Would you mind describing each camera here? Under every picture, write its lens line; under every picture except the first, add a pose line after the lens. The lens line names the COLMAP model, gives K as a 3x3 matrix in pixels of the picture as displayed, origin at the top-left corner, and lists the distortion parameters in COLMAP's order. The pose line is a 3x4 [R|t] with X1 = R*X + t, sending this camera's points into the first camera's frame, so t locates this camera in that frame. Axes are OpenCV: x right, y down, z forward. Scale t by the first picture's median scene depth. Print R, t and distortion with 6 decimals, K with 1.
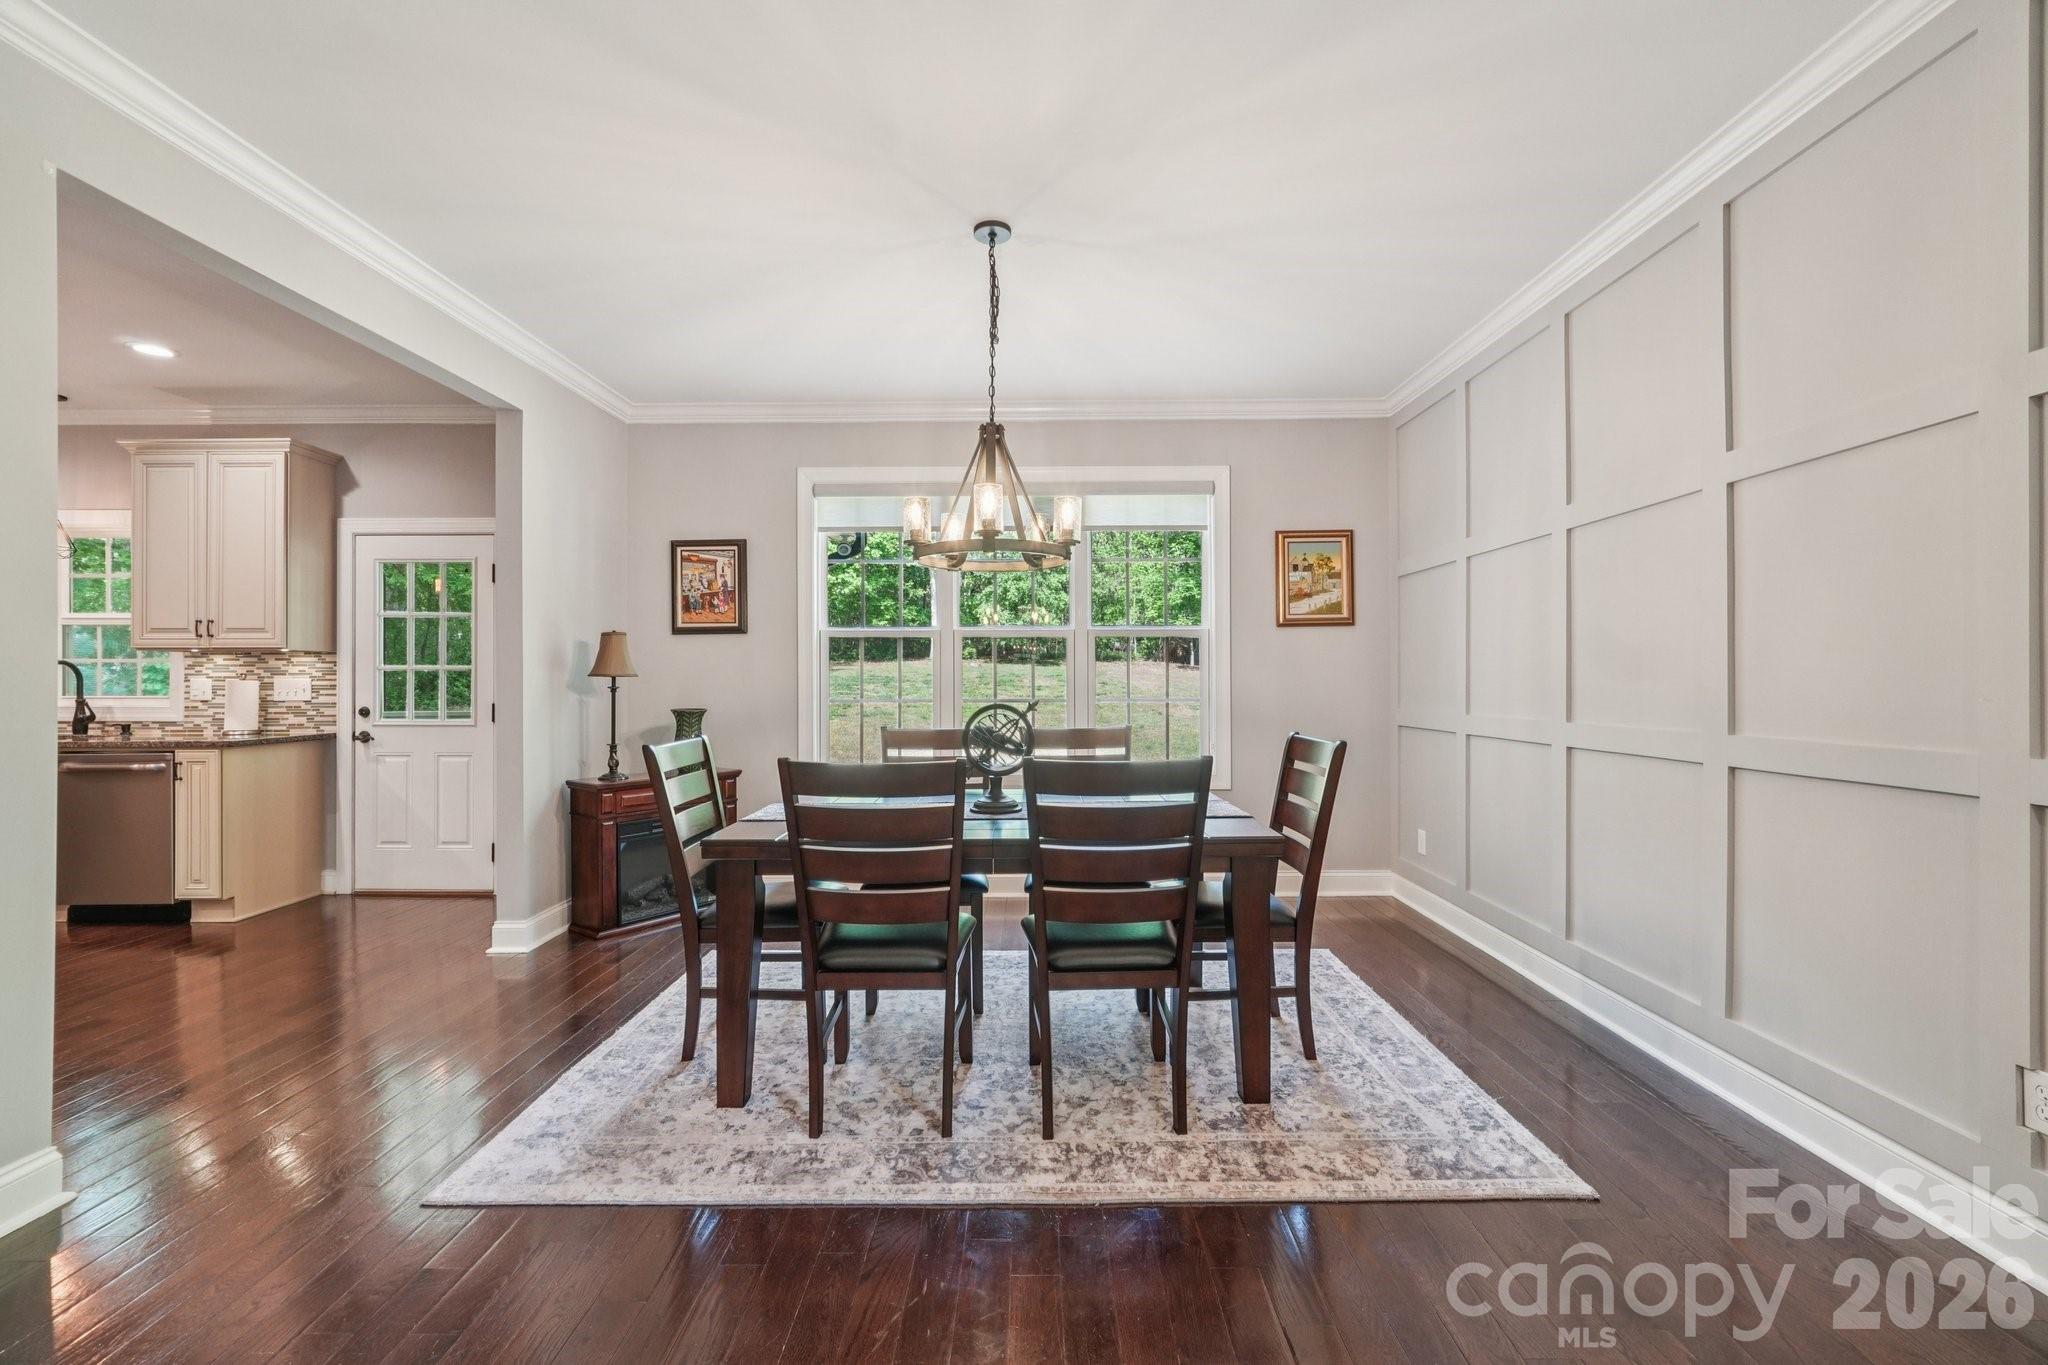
lens RADIAL K [[862.2, 0, 1022.7], [0, 862.2, 676.5], [0, 0, 1]] dist [-0.016713, 0.006852]
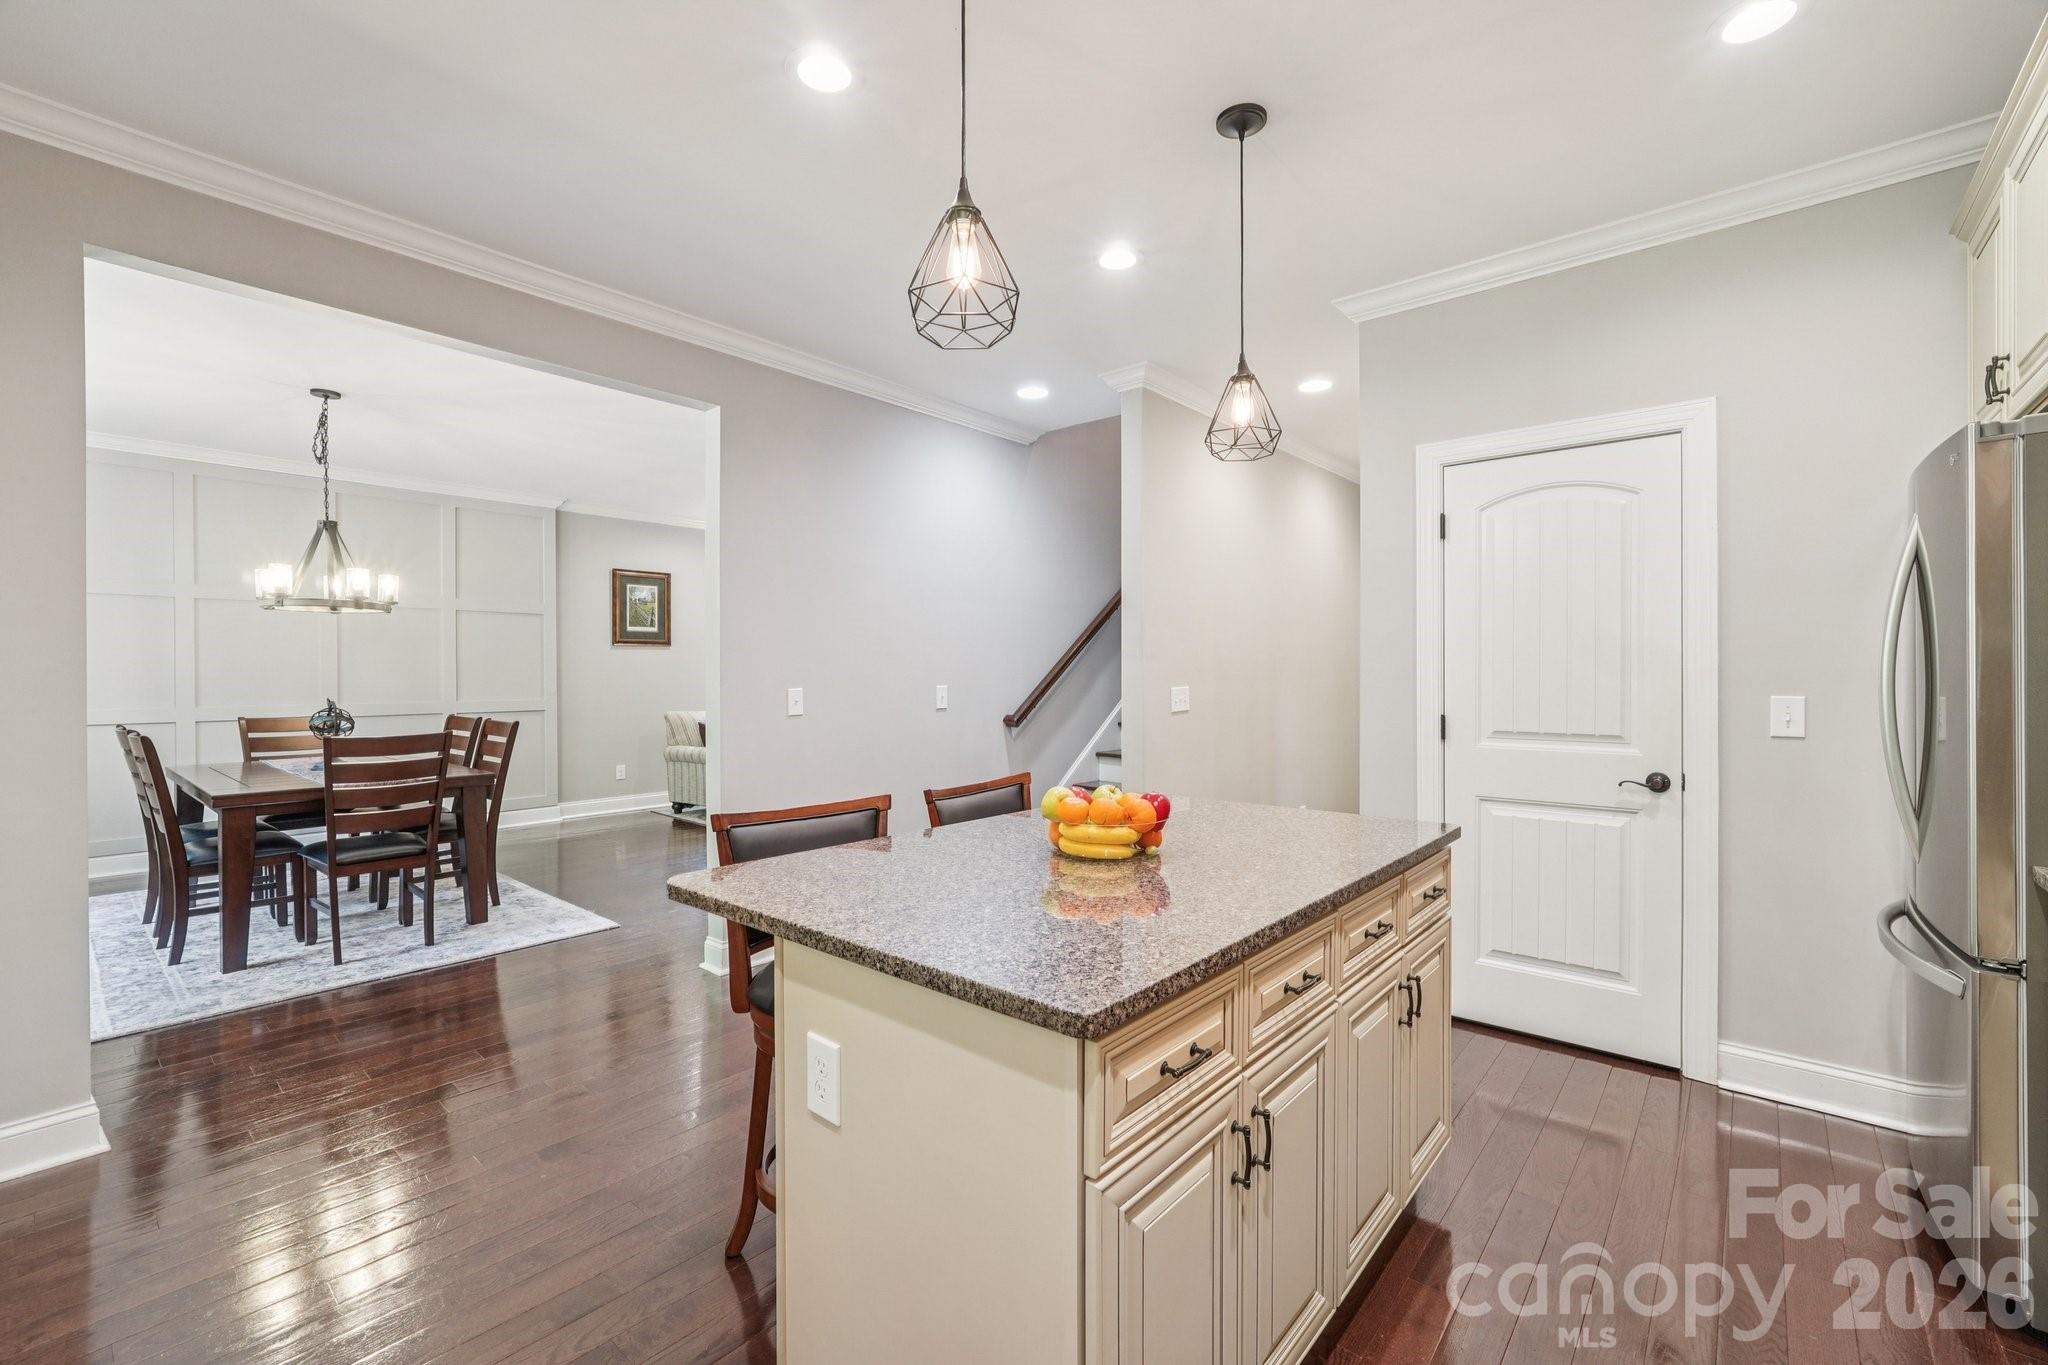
lens RADIAL K [[860.3, 0, 1026.2], [0, 860.3, 680.1], [0, 0, 1]] dist [-0.016406, 0.006089]
pose [[-0.769925, -0.003670, 0.638124, -1.202686], [0.000098, 0.999983, 0.005869, -0.008785], [-0.638135, 0.004581, -0.769911, 0.836558]]
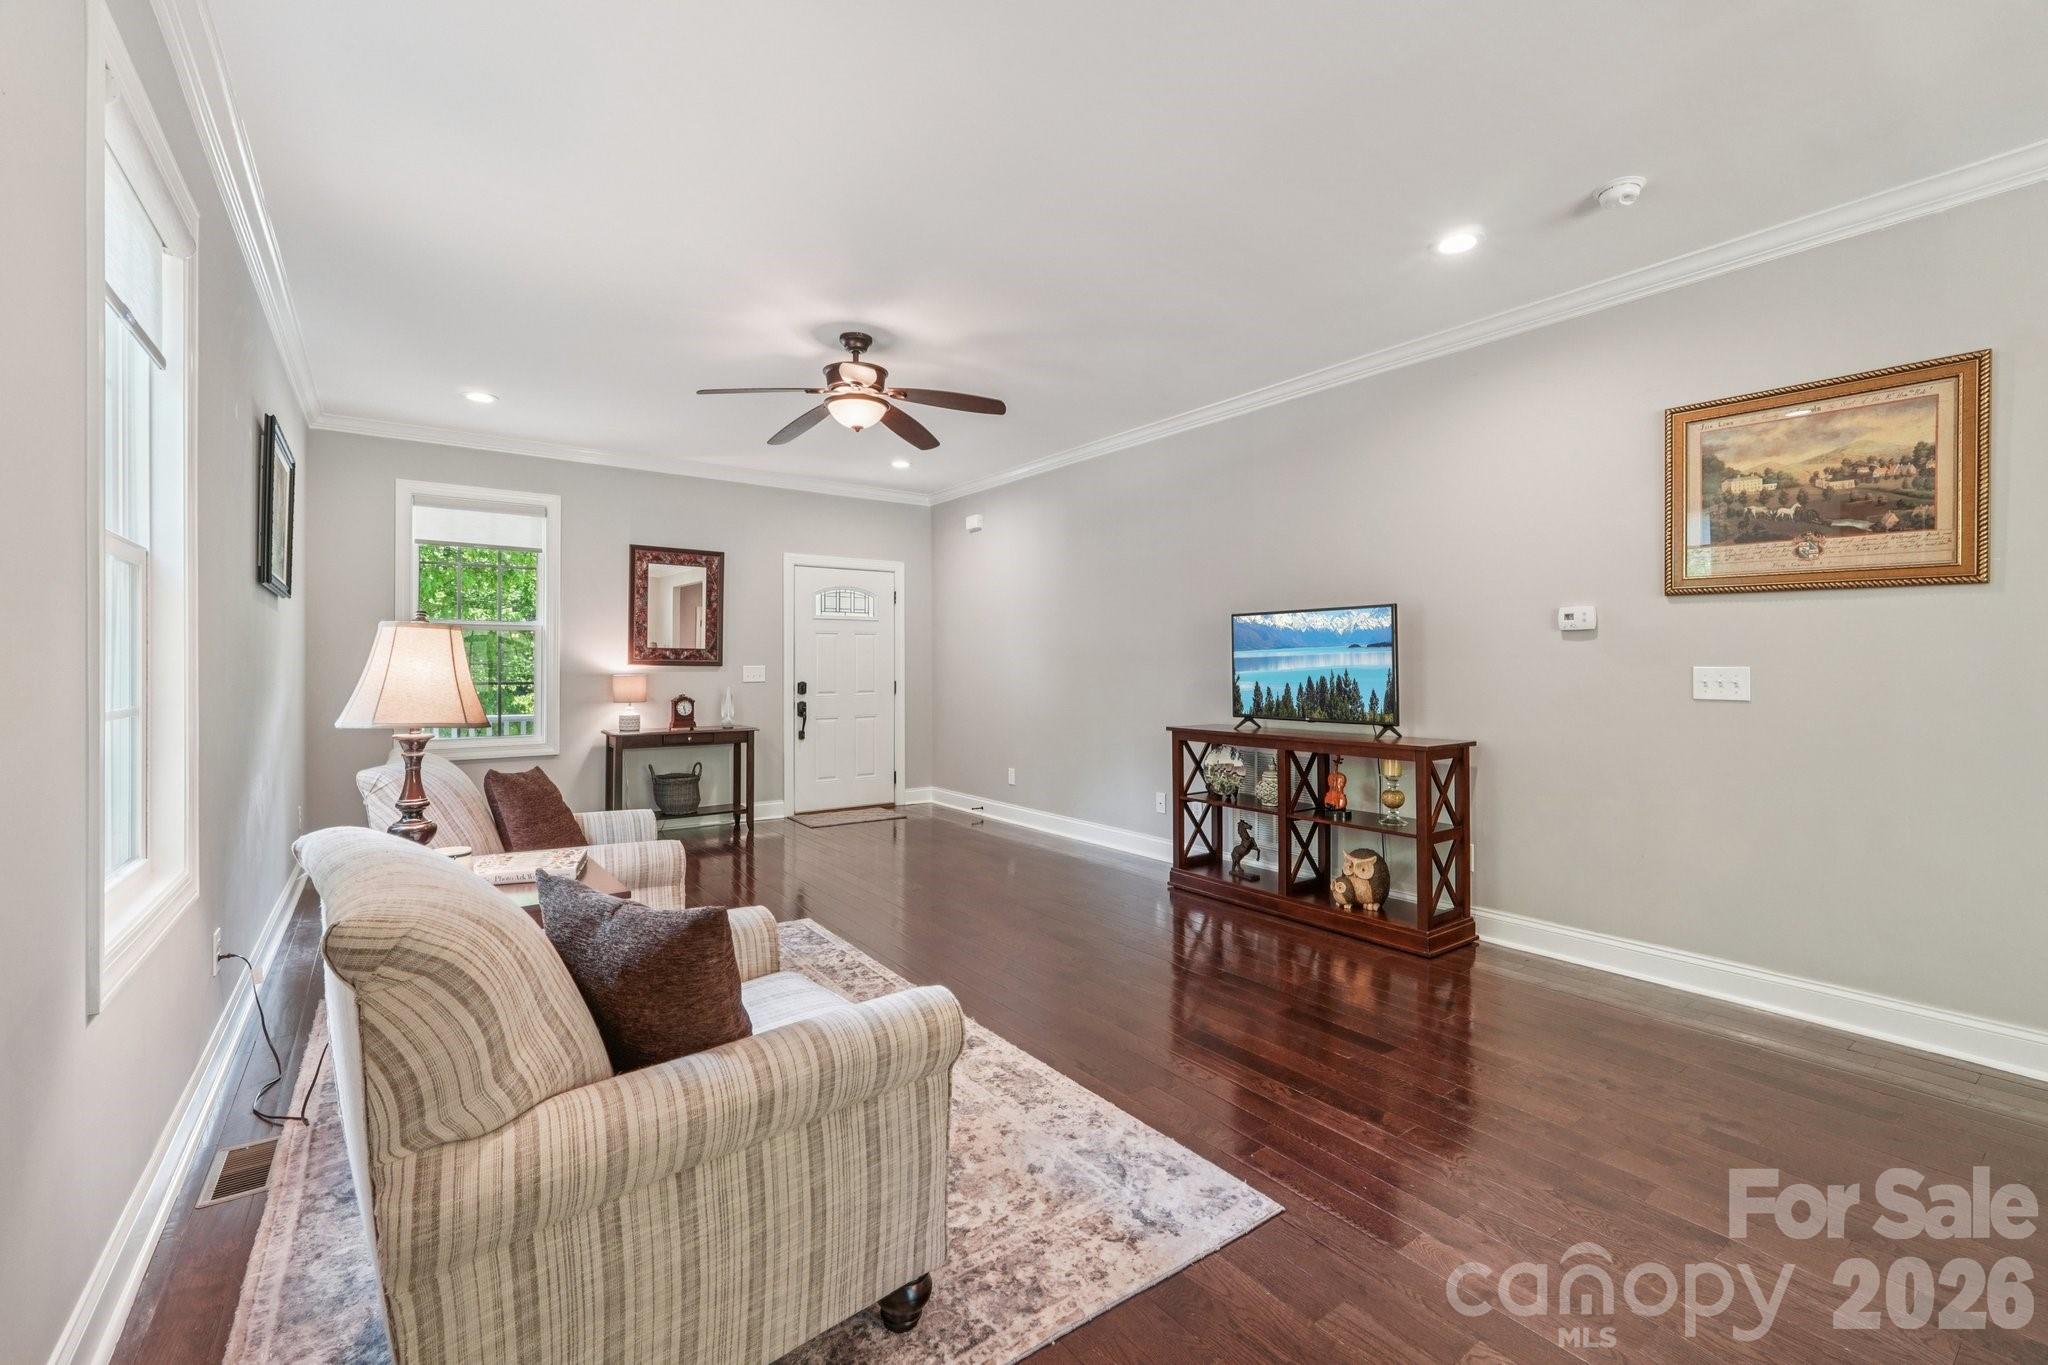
lens RADIAL K [[870.0, 0, 1027.7], [0, 870.0, 657.5], [0, 0, 1]] dist [-0.017481, 0.007874]
pose [[-0.798491, -0.001350, -0.602006, 0.342872], [0.007282, 0.999903, -0.011901, 0.000030], [0.601963, -0.013887, -0.798403, 0.299022]]
